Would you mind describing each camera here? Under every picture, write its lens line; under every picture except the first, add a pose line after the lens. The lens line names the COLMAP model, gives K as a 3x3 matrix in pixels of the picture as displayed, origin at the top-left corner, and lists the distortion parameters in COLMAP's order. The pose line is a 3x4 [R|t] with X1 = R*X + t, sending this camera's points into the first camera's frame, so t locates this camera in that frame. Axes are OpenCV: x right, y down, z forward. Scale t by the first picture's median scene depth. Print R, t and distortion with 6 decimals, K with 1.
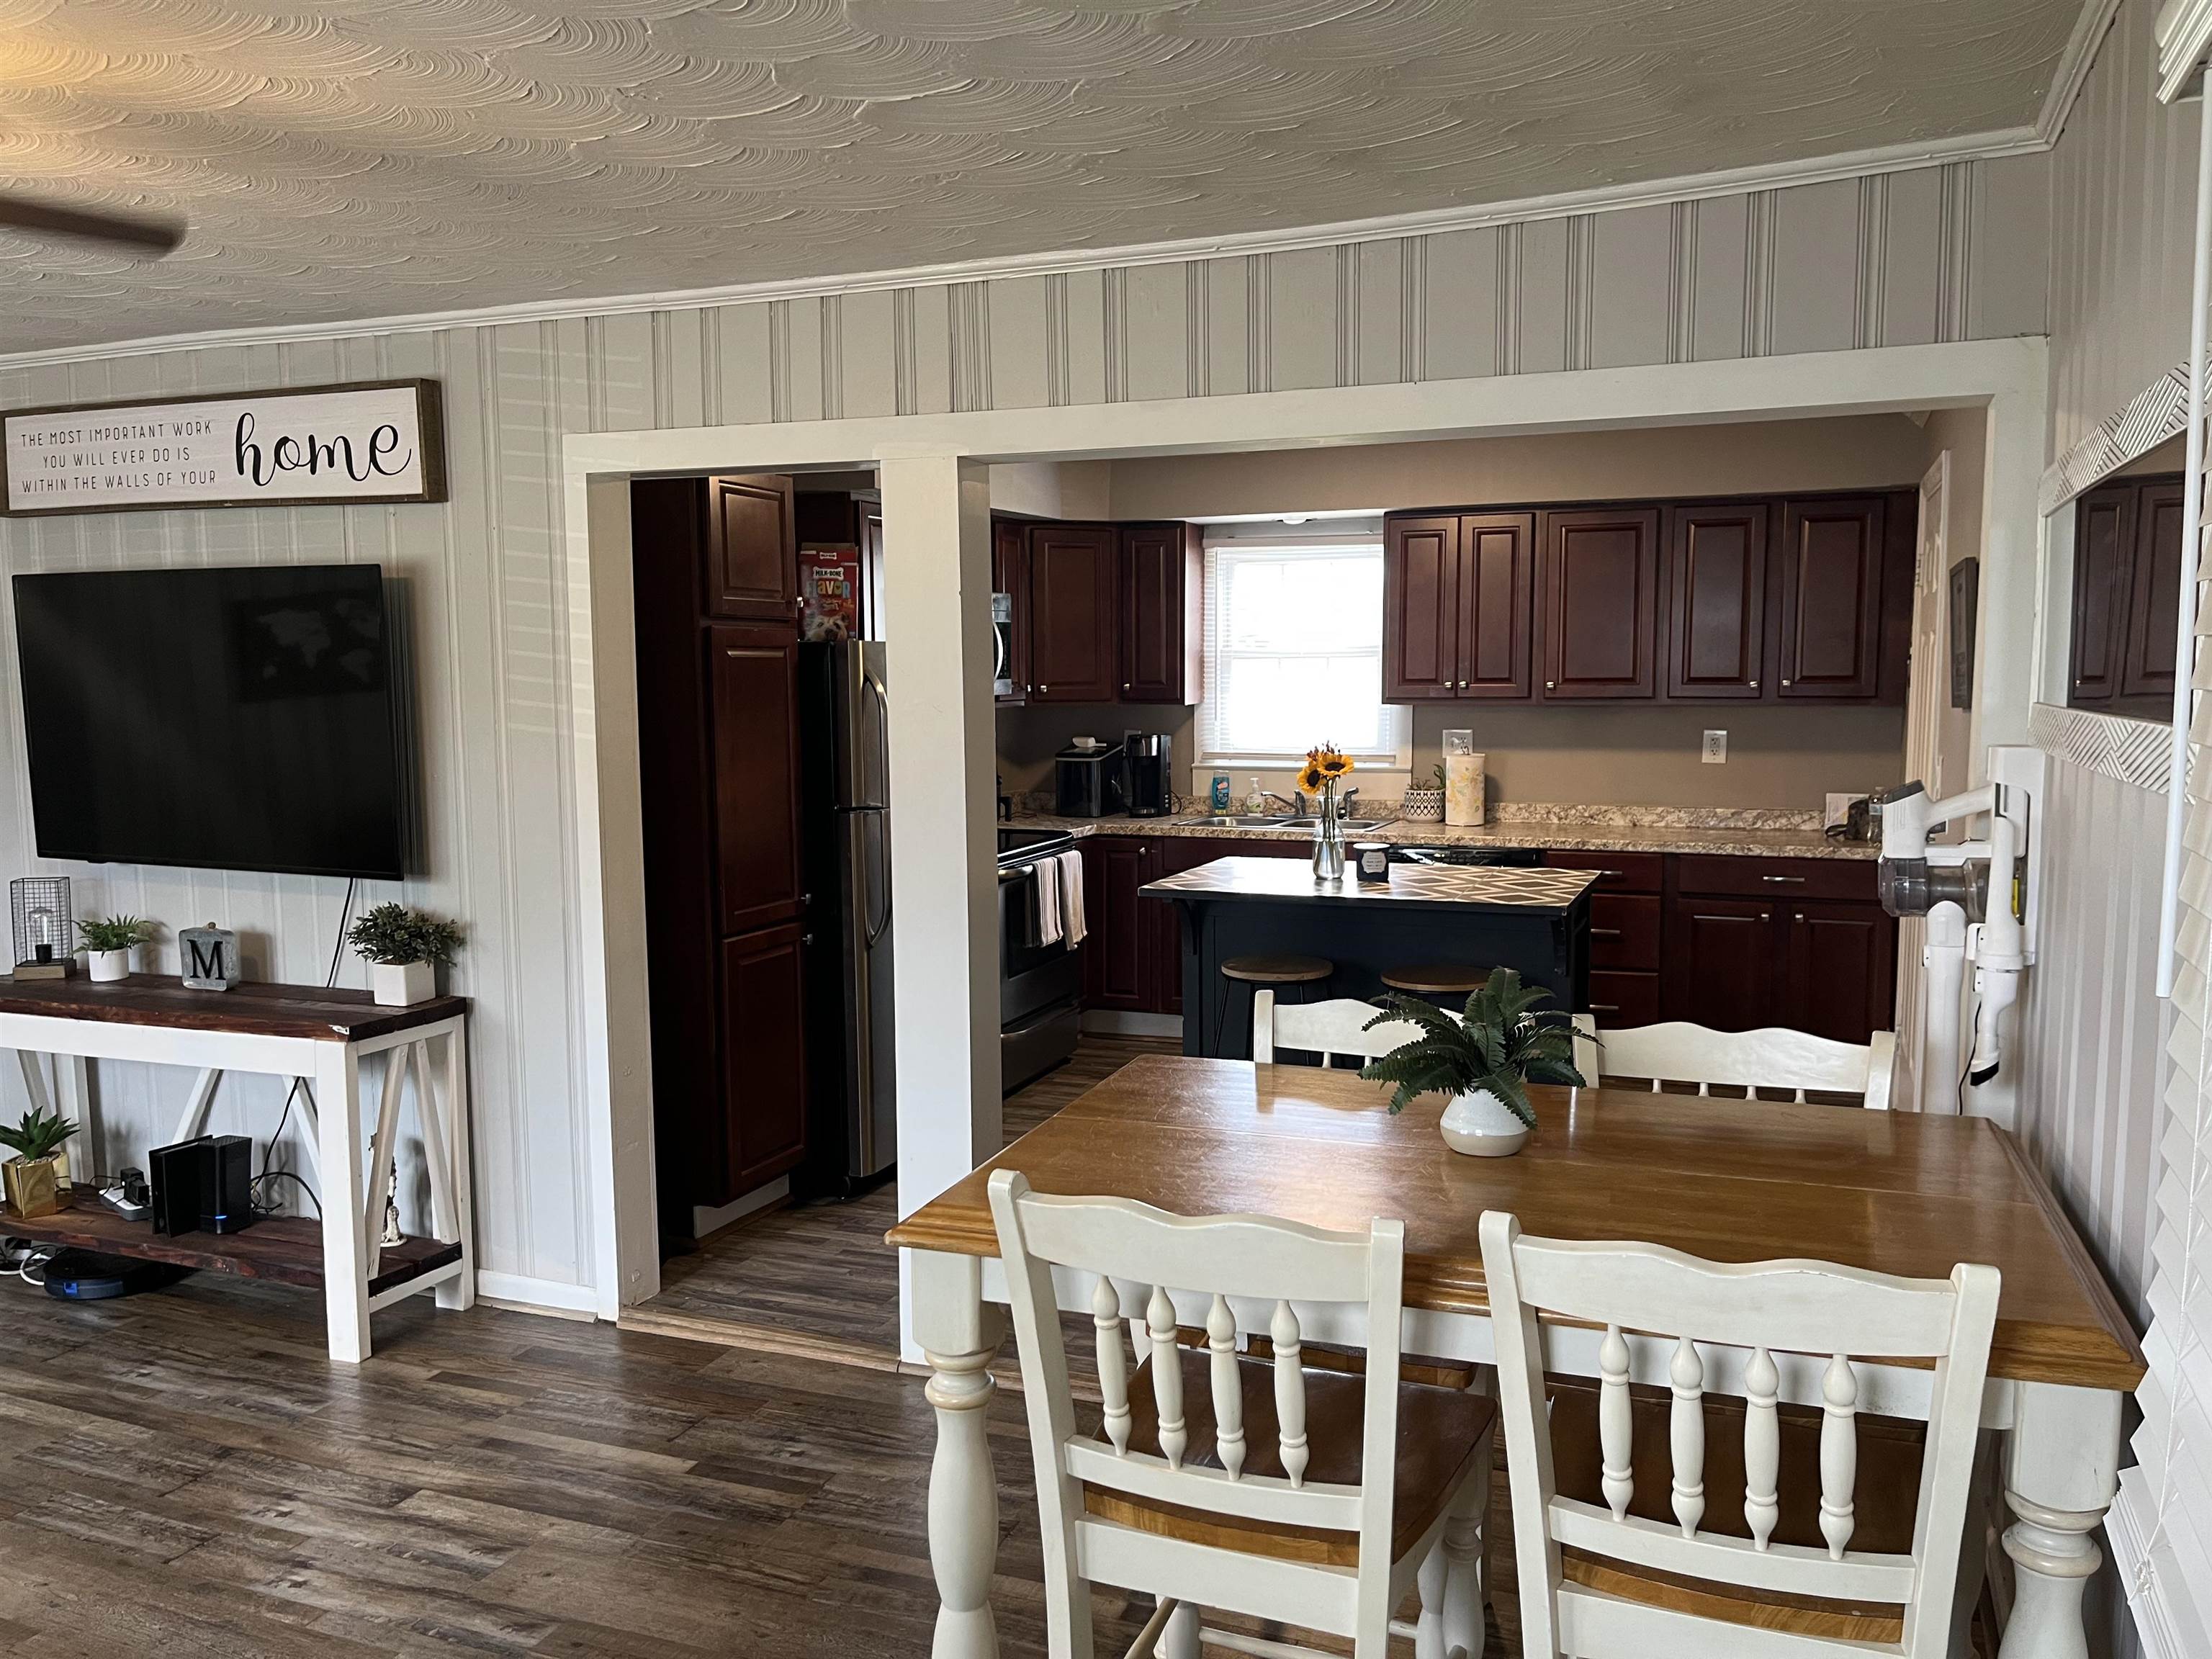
lens RADIAL K [[1679.1, 0, 1121.4], [0, 1679.1, 832.7], [0, 0, 1]] dist [0.090360, -0.119450]
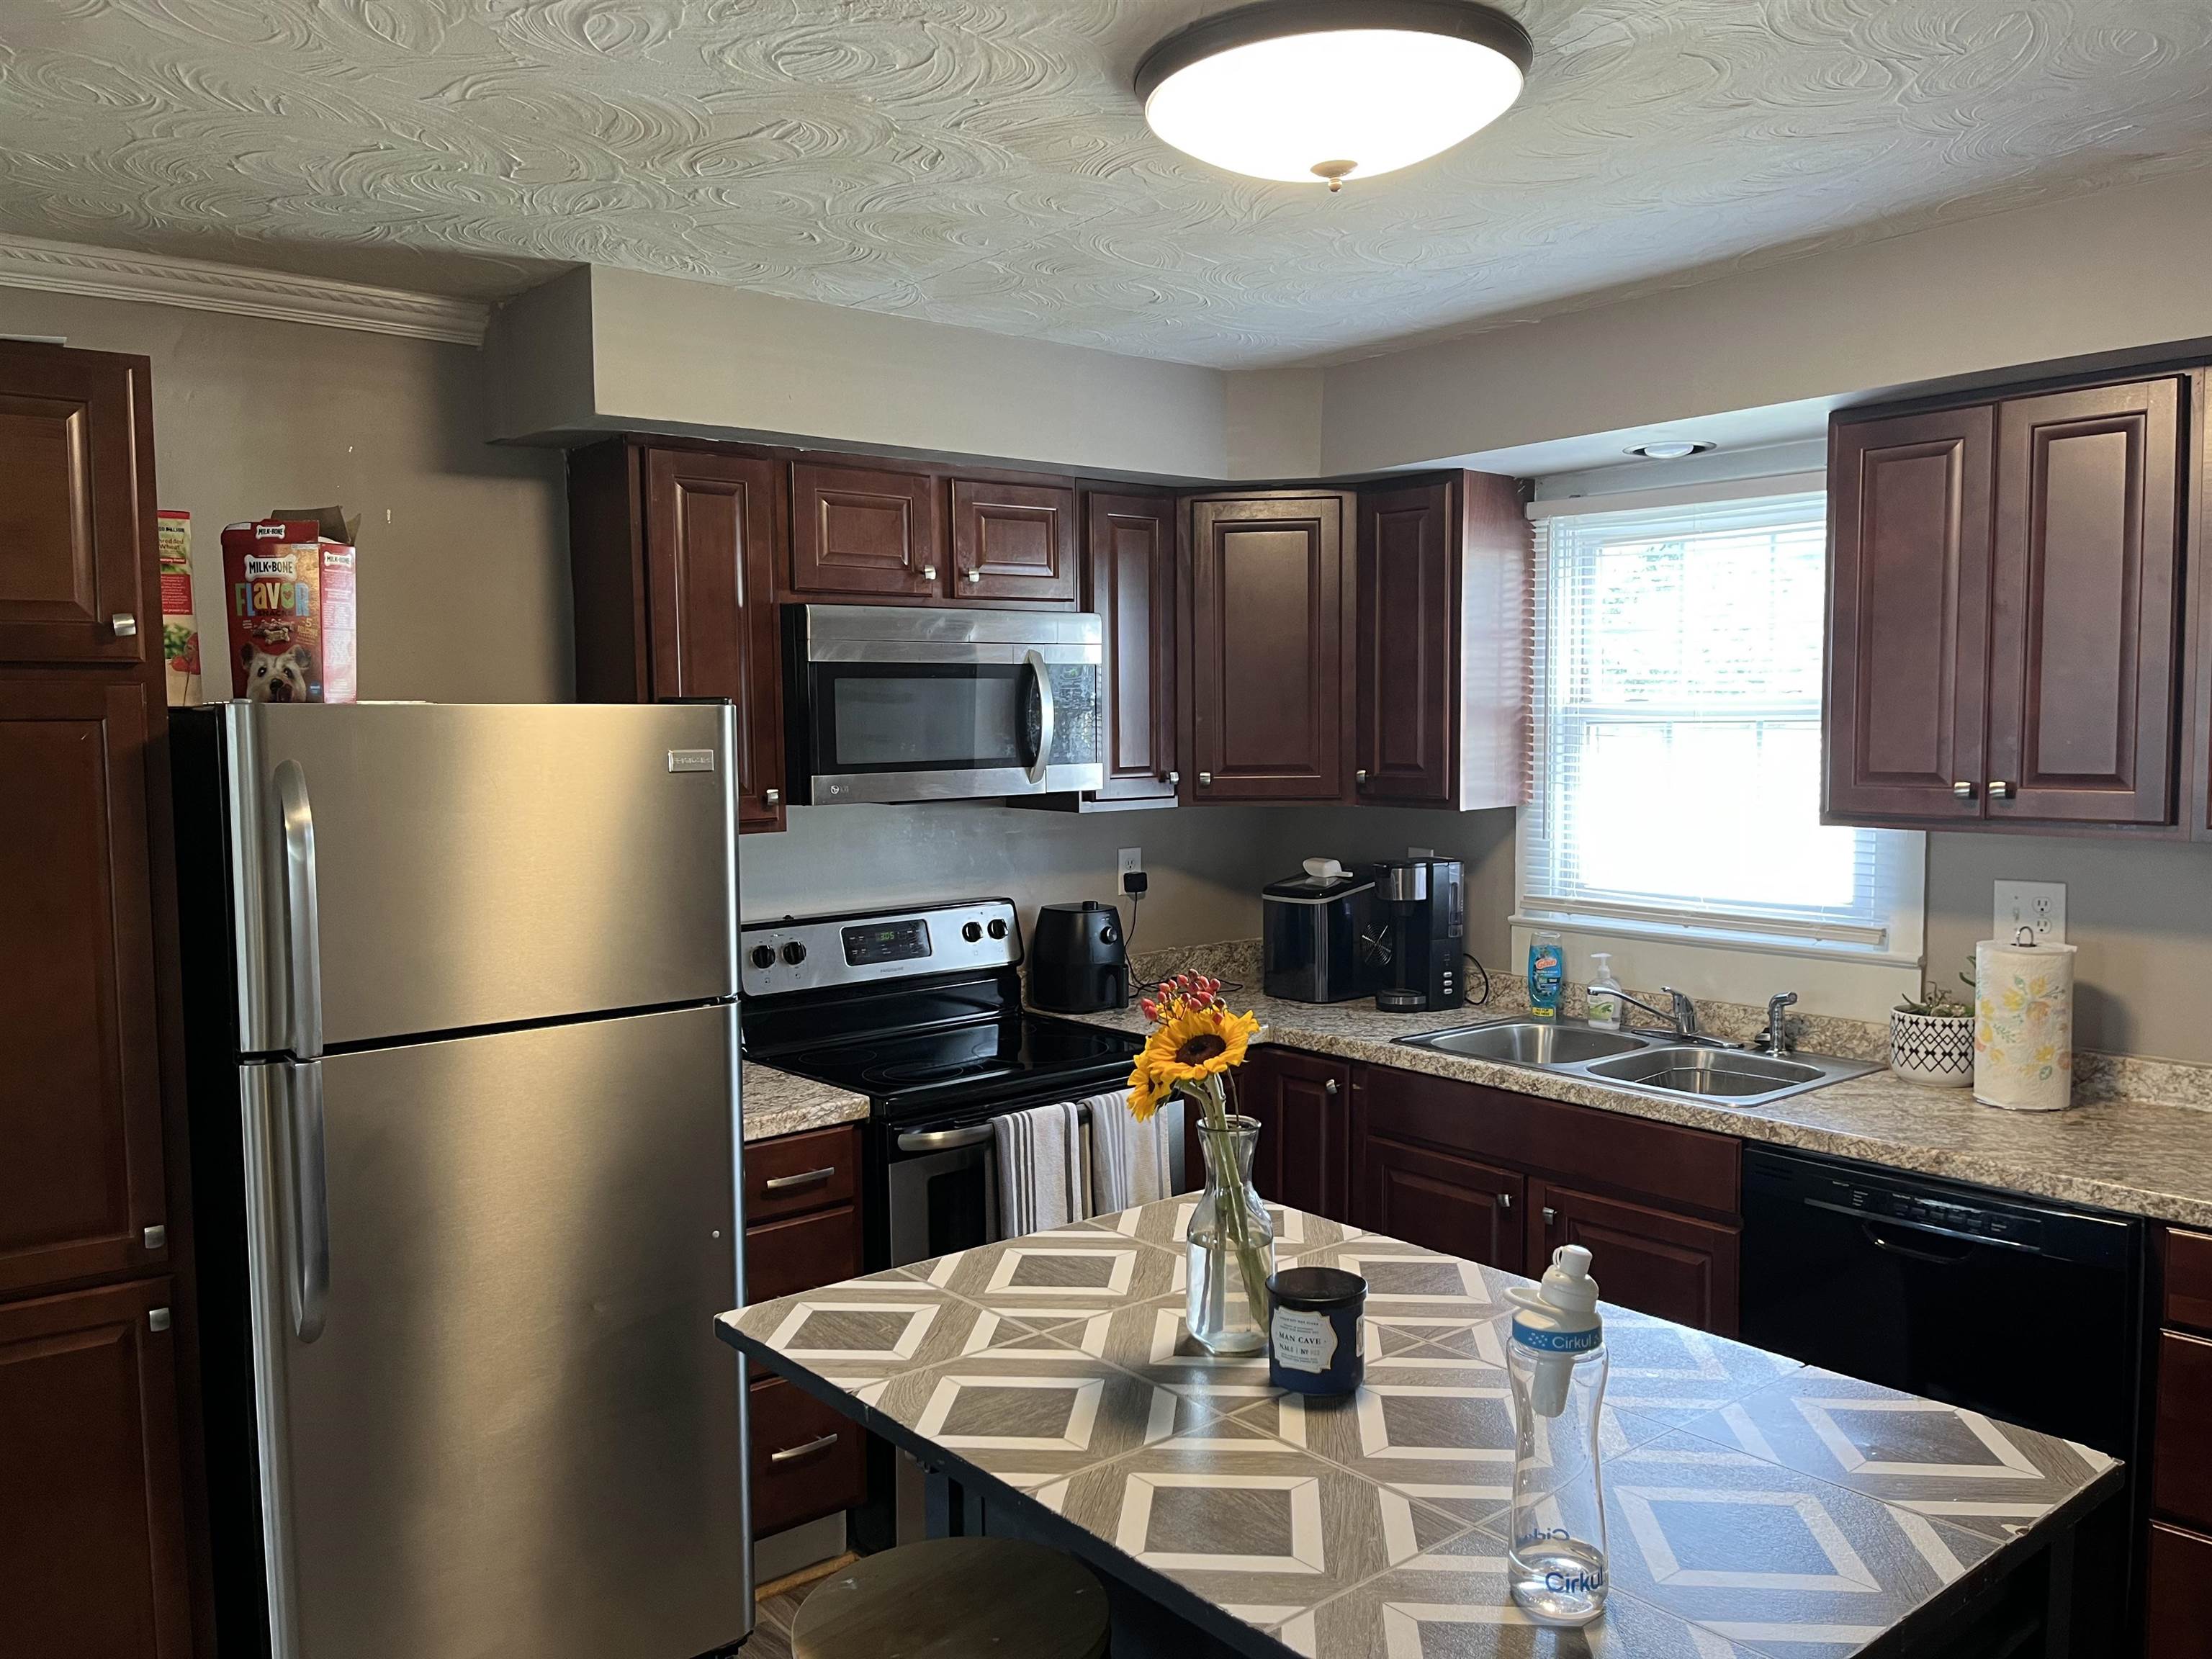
lens RADIAL K [[1679.1, 0, 1121.4], [0, 1679.1, 832.7], [0, 0, 1]] dist [0.090360, -0.119450]
pose [[0.882916, 0.029750, -0.468588, 0.212949], [-0.043418, 0.998888, -0.018390, -0.059523], [0.467519, 0.036582, 0.883226, 0.517830]]
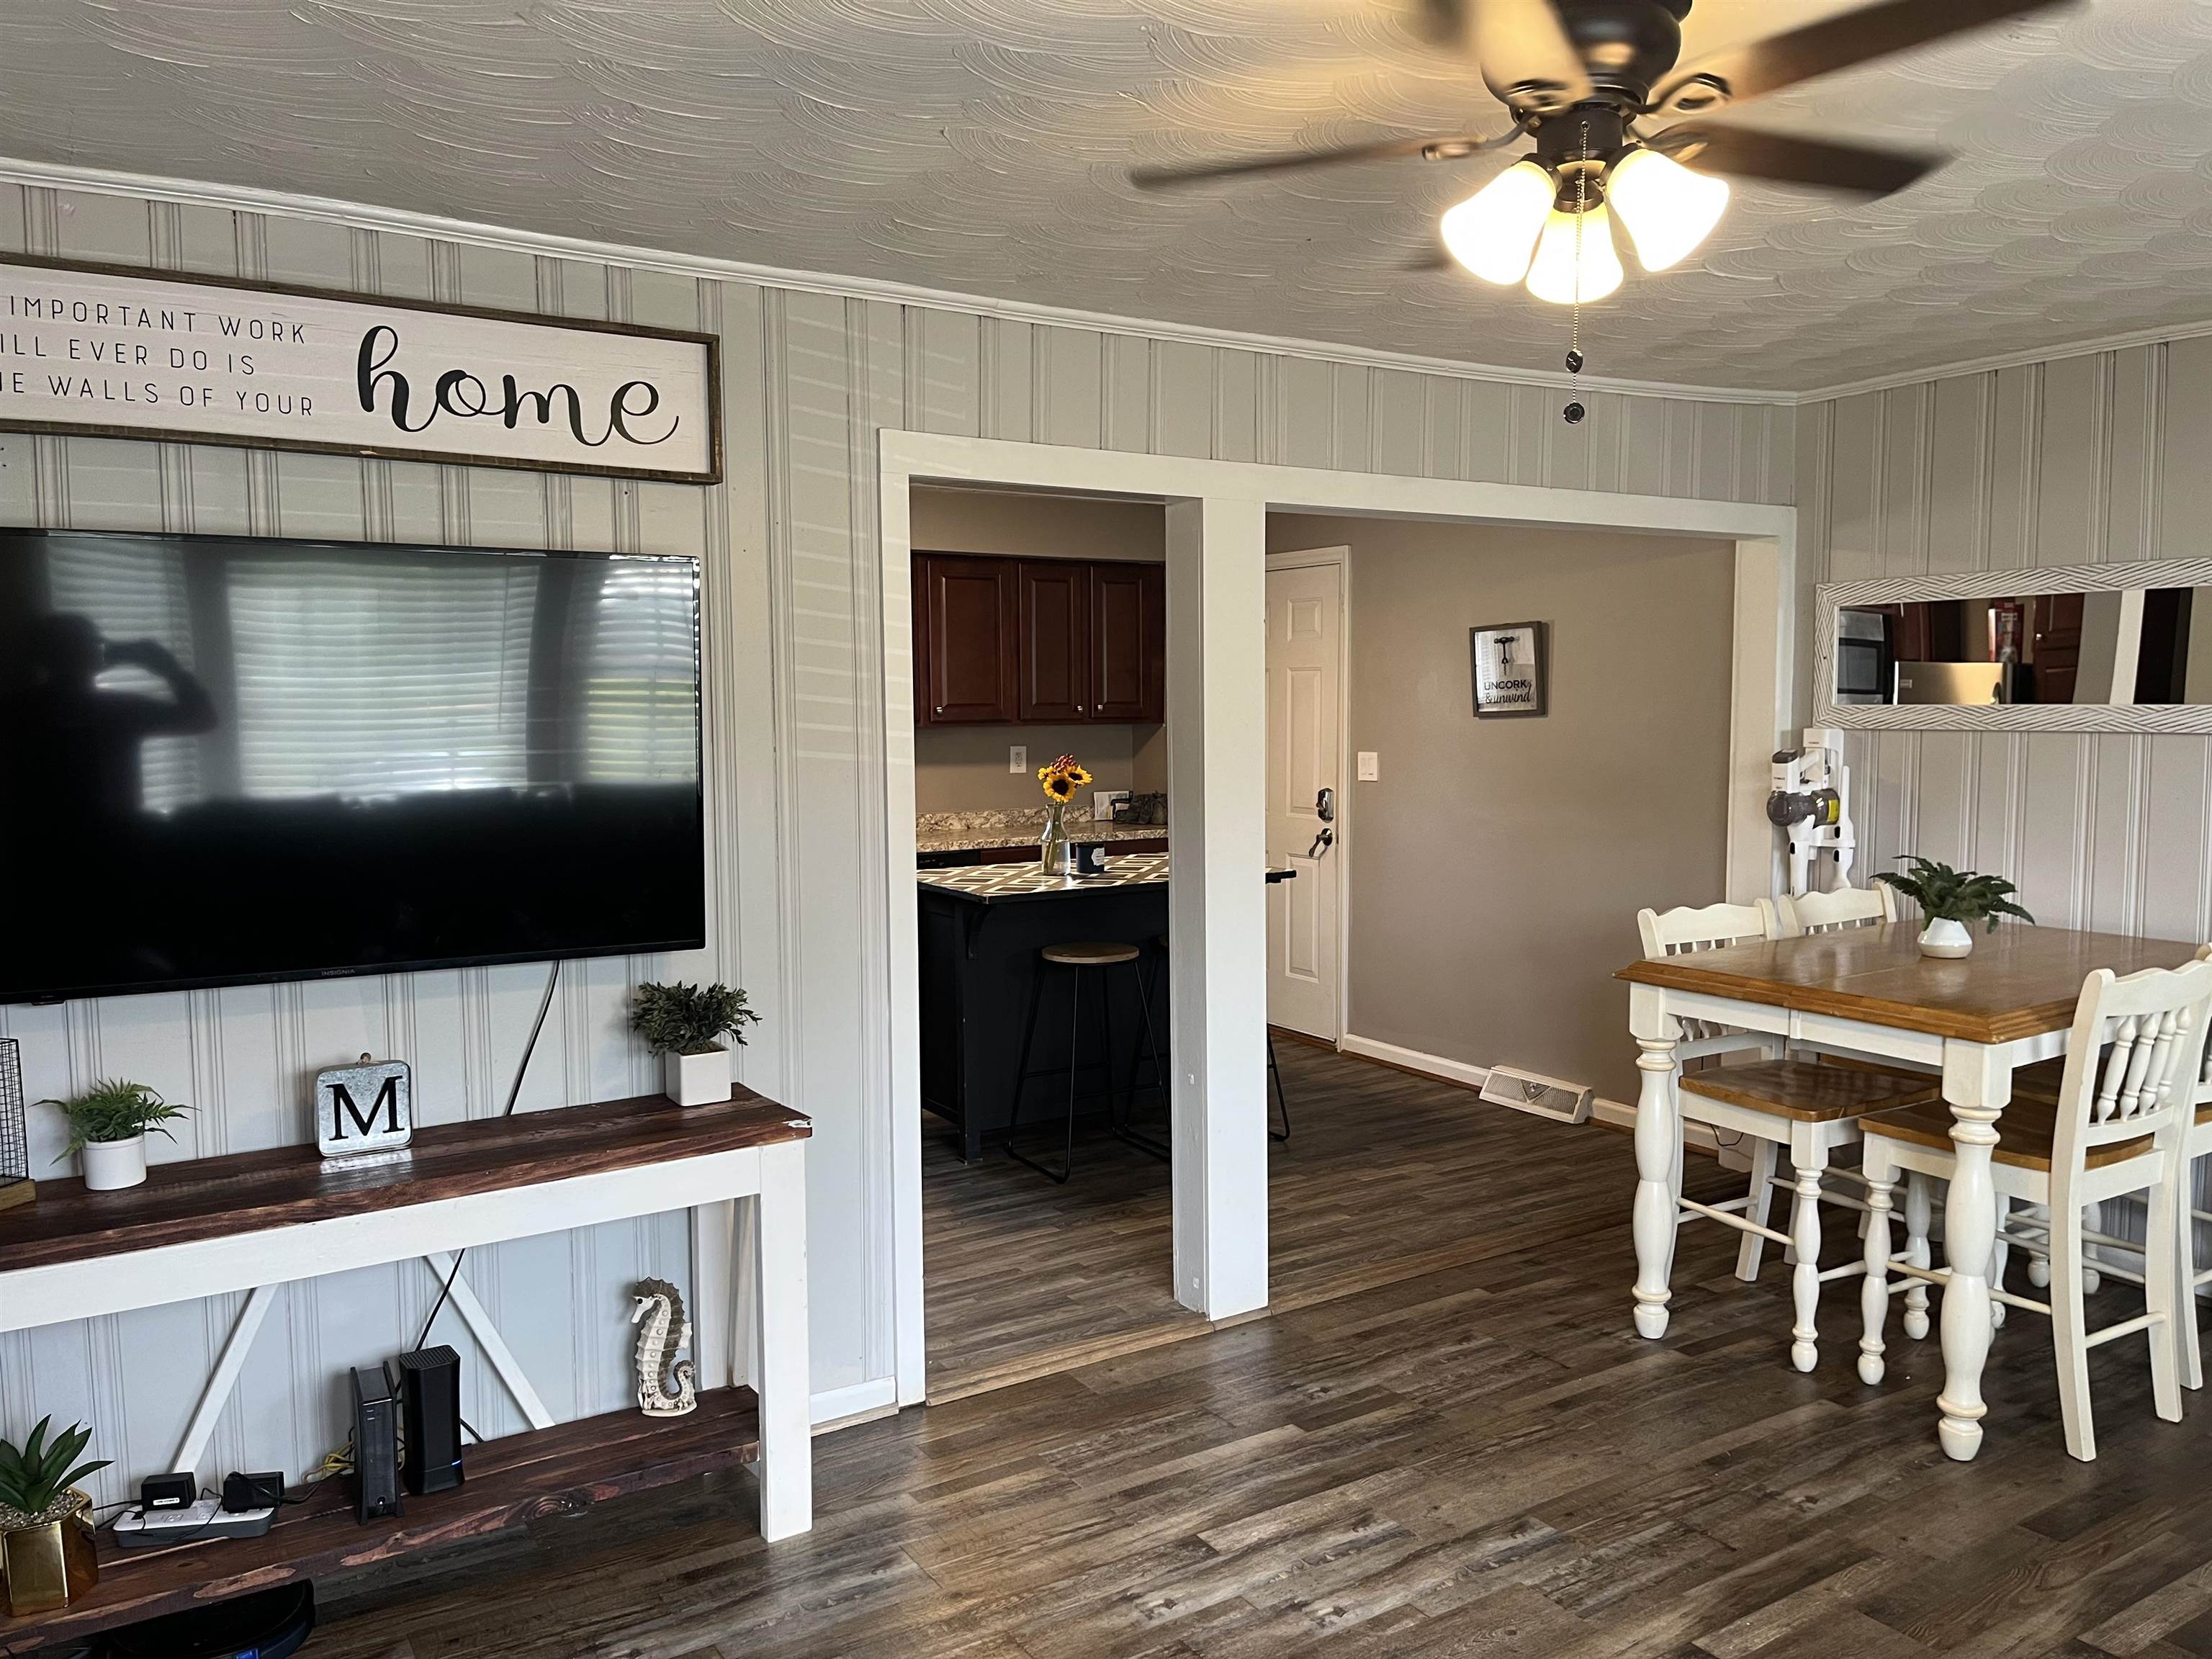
lens RADIAL K [[1679.1, 0, 1121.4], [0, 1679.1, 832.7], [0, 0, 1]] dist [0.090360, -0.119450]
pose [[0.586036, -0.066013, 0.807592, -0.602372], [0.084683, 0.996208, 0.019979, -0.016196], [-0.805848, 0.056681, 0.589404, 0.228467]]
